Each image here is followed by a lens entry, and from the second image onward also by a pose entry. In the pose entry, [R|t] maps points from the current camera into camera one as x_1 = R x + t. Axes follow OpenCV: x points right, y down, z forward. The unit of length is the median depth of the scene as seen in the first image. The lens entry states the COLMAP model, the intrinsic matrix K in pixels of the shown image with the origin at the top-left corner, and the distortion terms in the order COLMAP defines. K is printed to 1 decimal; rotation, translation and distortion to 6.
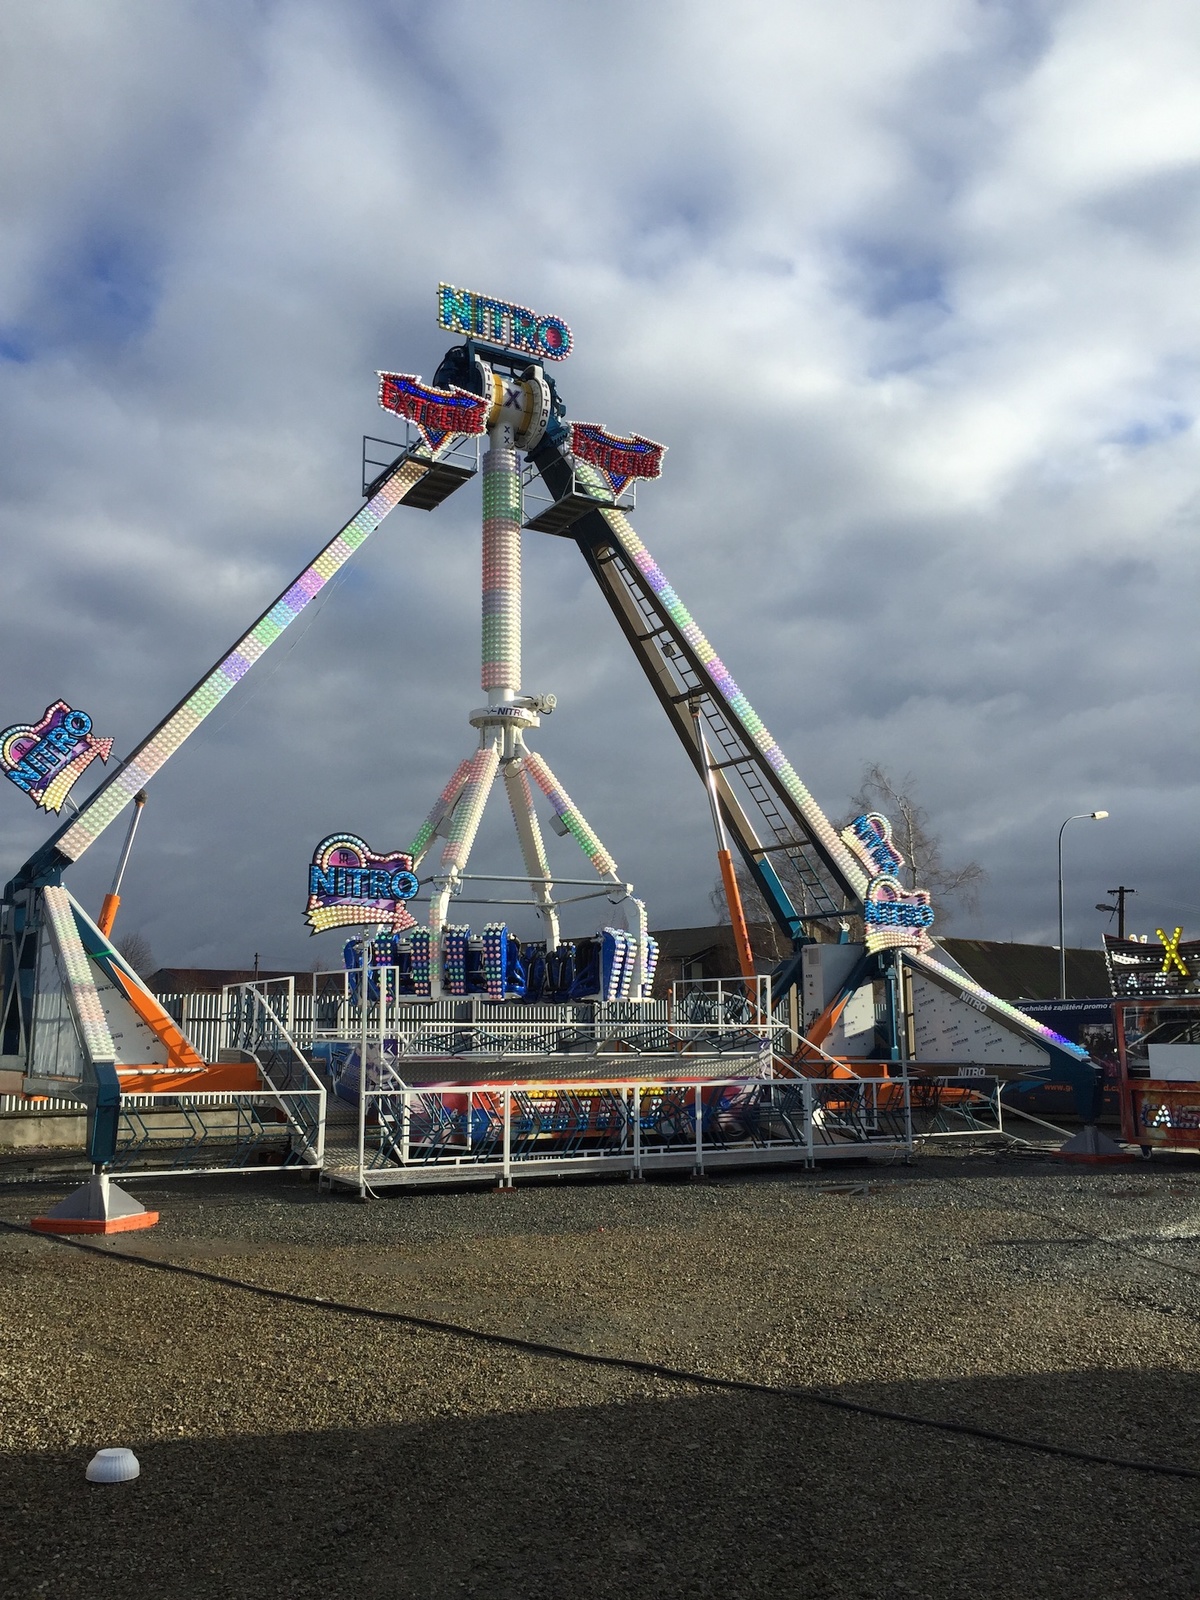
lens RADIAL K [[1378.5, 0, 595.3], [0, 1378.5, 815.4], [0, 0, 1]] dist [0.012656, 0.002664]
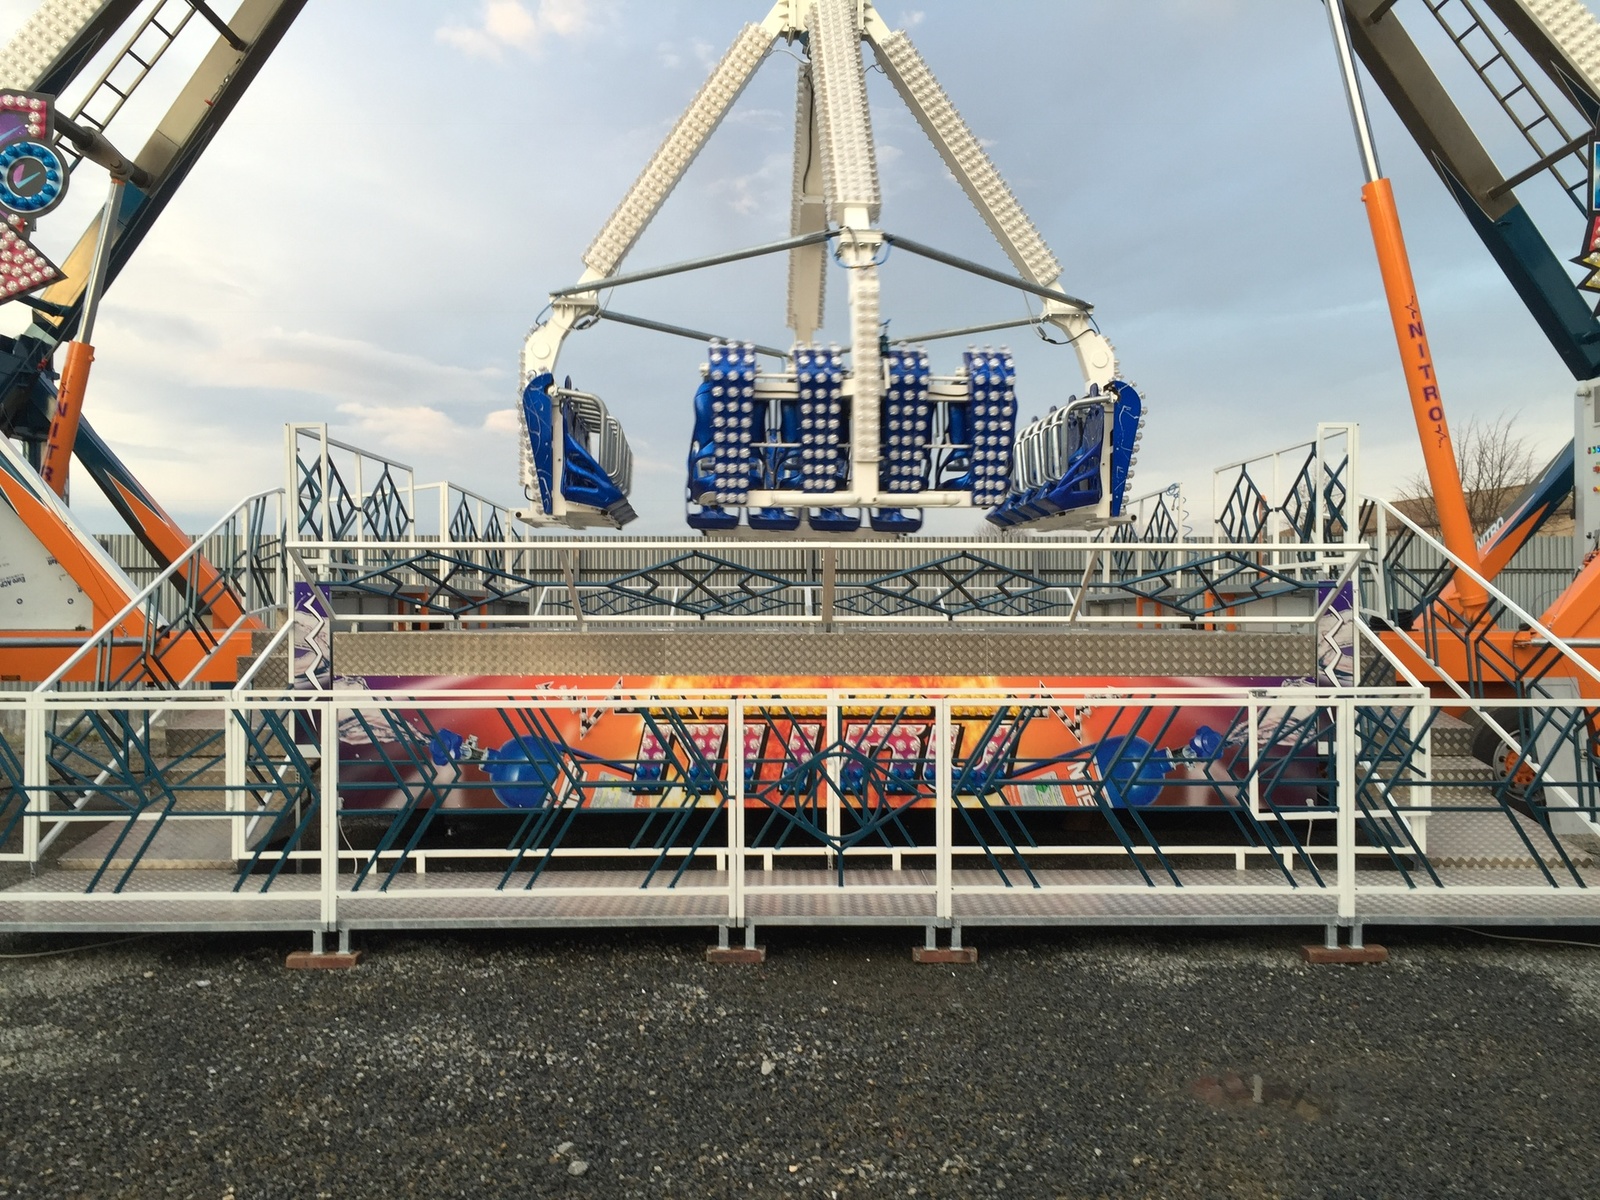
lens RADIAL K [[1357.4, 0, 829.8], [0, 1357.4, 596.1], [0, 0, 1]] dist [0.091371, -0.116112]
pose [[0.865905, -0.006552, -0.500166, 0.173255], [0.078631, 0.989265, 0.123171, 0.094797], [0.493989, -0.145983, 0.857125, 0.528875]]
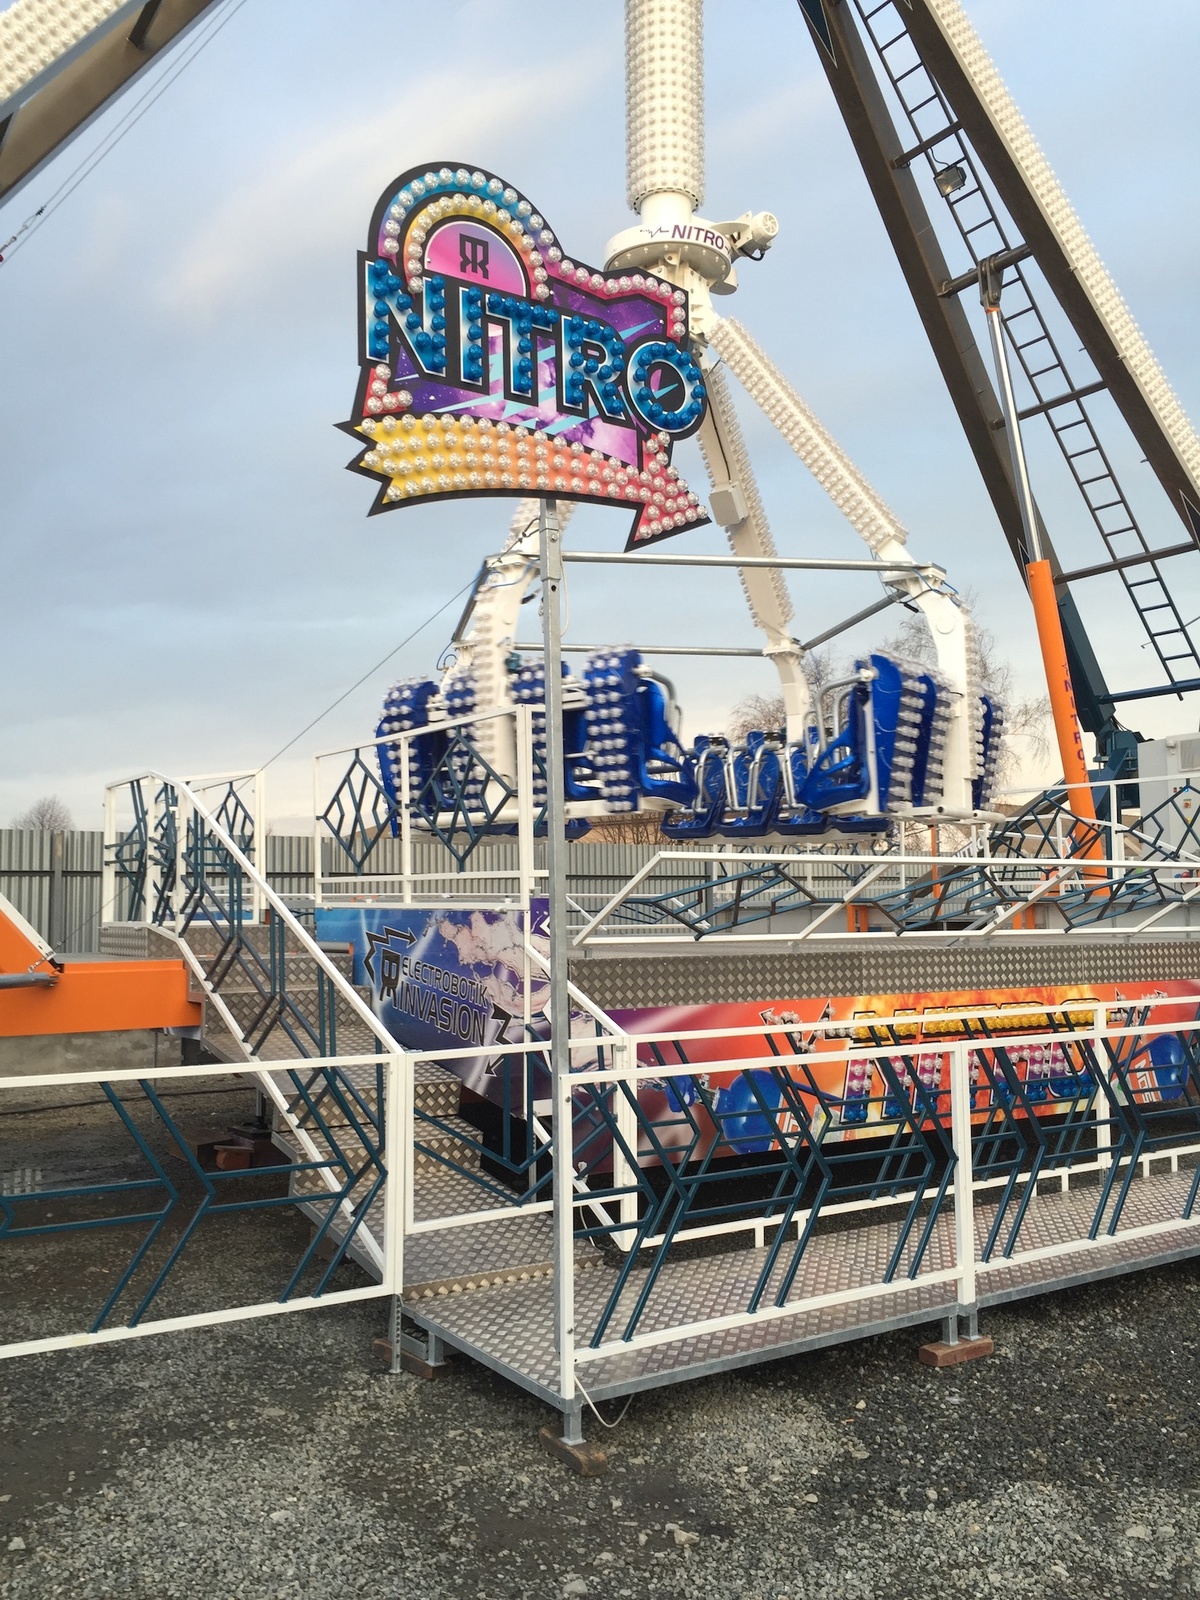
lens RADIAL K [[1357.4, 0, 604.3], [0, 1357.4, 791.7], [0, 0, 1]] dist [0.091371, -0.116112]
pose [[0.998561, -0.007356, 0.053126, -0.116470], [0.003618, 0.997532, 0.070122, 0.081982], [-0.053511, -0.069829, 0.996123, 0.482448]]
